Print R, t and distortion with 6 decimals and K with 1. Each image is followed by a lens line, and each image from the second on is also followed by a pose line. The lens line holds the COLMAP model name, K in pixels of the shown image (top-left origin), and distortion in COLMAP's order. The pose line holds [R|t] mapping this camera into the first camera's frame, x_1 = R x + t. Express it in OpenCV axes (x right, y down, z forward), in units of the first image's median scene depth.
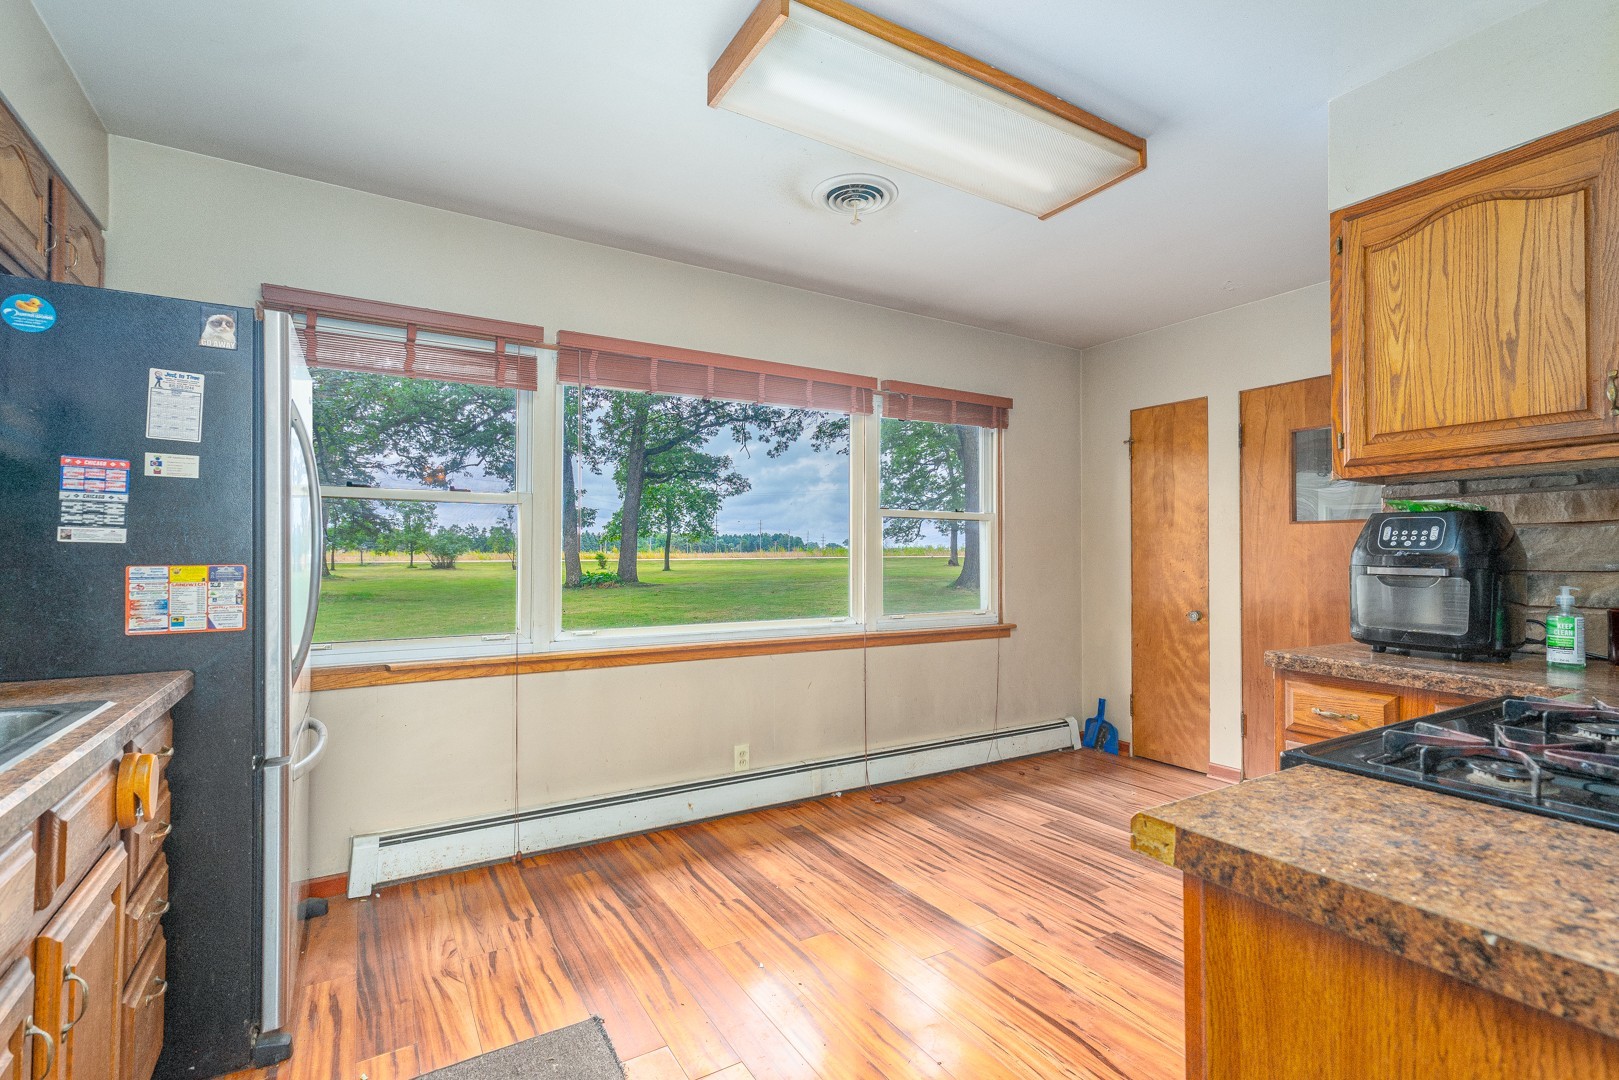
lens RADIAL K [[742.8, 0, 817.3], [0, 742.8, 533.2], [0, 0, 1]] dist [0.007251, 0.002510]
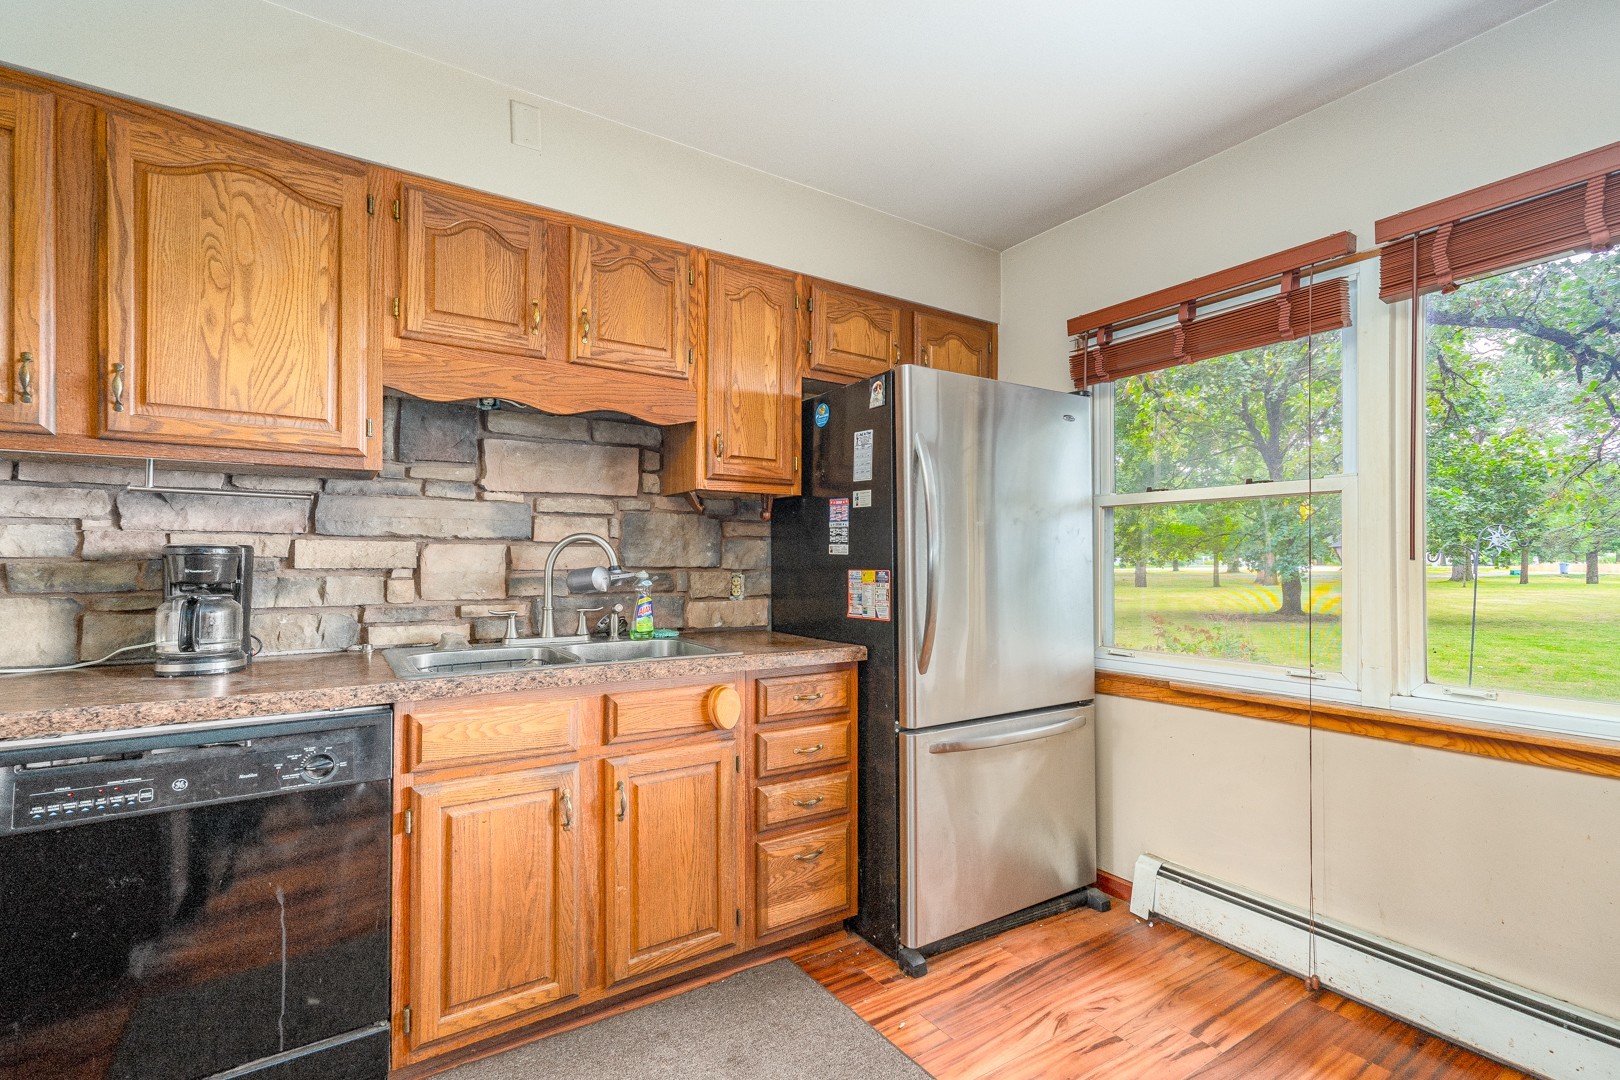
lens RADIAL K [[743.3, 0, 823.1], [0, 743.3, 552.8], [0, 0, 1]] dist [0.007251, 0.002510]
pose [[0.042750, -0.012597, -0.999006, 0.501115], [0.026678, 0.999578, -0.011463, 0.023547], [0.998730, -0.026161, 0.043068, 0.821067]]
